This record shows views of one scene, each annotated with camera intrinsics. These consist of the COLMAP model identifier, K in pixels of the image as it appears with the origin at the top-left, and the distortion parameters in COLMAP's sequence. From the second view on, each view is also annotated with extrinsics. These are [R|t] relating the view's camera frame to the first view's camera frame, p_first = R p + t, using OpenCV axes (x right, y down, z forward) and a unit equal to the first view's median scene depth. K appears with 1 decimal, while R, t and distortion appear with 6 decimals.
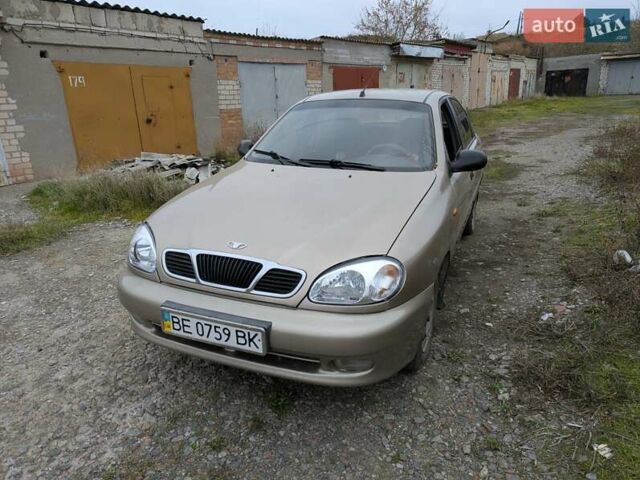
lens RADIAL K [[449.1, 0, 320.0], [0, 449.1, 240.0], [0, 0, 1]] dist [0.069923, -0.067340]
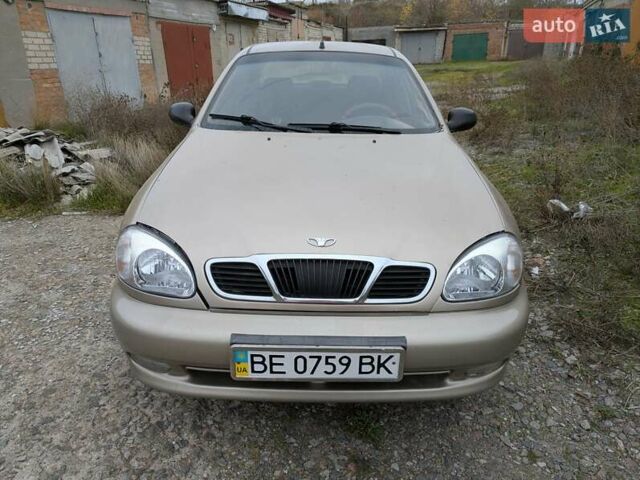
lens RADIAL K [[458.1, 0, 320.0], [0, 458.1, 240.0], [0, 0, 1]] dist [0.021403, -0.008634]
pose [[0.920905, -0.124483, 0.369376, -0.447013], [0.101510, 0.991525, 0.081075, -0.049415], [-0.376338, -0.037167, 0.925737, 0.305669]]
